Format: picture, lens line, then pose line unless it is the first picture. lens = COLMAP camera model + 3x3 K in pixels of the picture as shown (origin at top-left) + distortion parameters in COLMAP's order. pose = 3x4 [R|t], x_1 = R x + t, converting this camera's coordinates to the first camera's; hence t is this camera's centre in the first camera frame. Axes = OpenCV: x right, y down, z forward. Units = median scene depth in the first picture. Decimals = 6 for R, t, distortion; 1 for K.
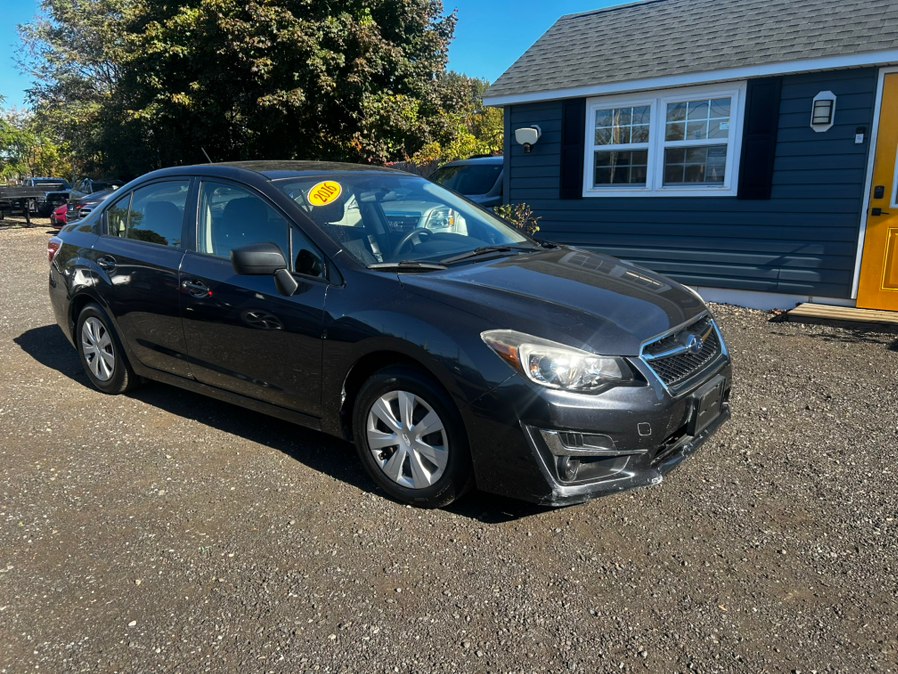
lens RADIAL K [[677.2, 0, 446.5], [0, 677.2, 341.0], [0, 0, 1]] dist [0.000680, 0.002308]
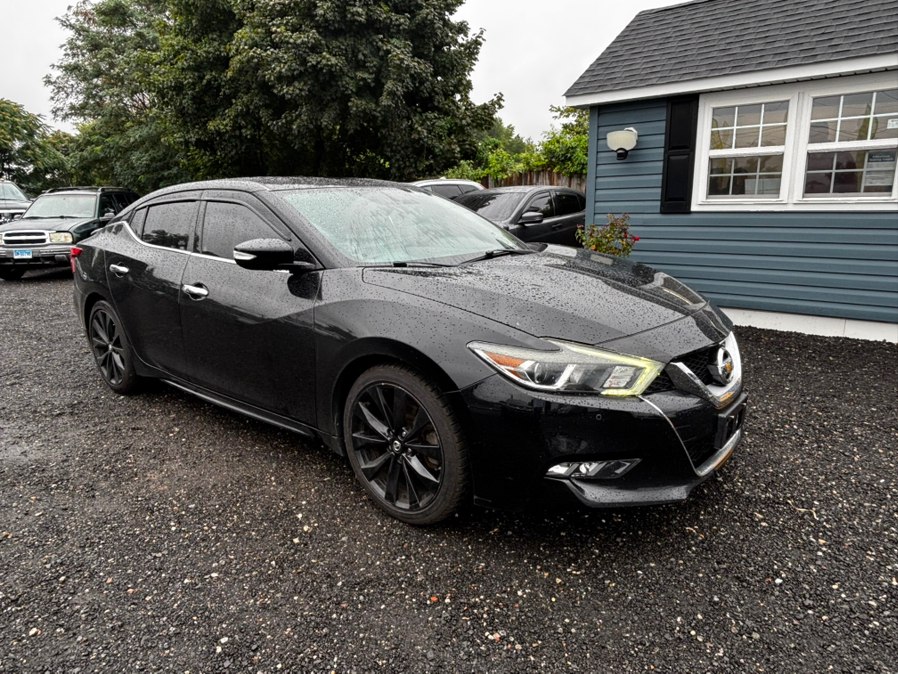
lens RADIAL K [[594.4, 0, 427.5], [0, 594.4, 342.8], [0, 0, 1]] dist [-0.006627, -0.033466]
pose [[0.999853, 0.000291, -0.017138, -0.120666], [-0.000264, 0.999999, 0.001590, -0.048990], [0.017139, -0.001586, 0.999852, 0.256629]]
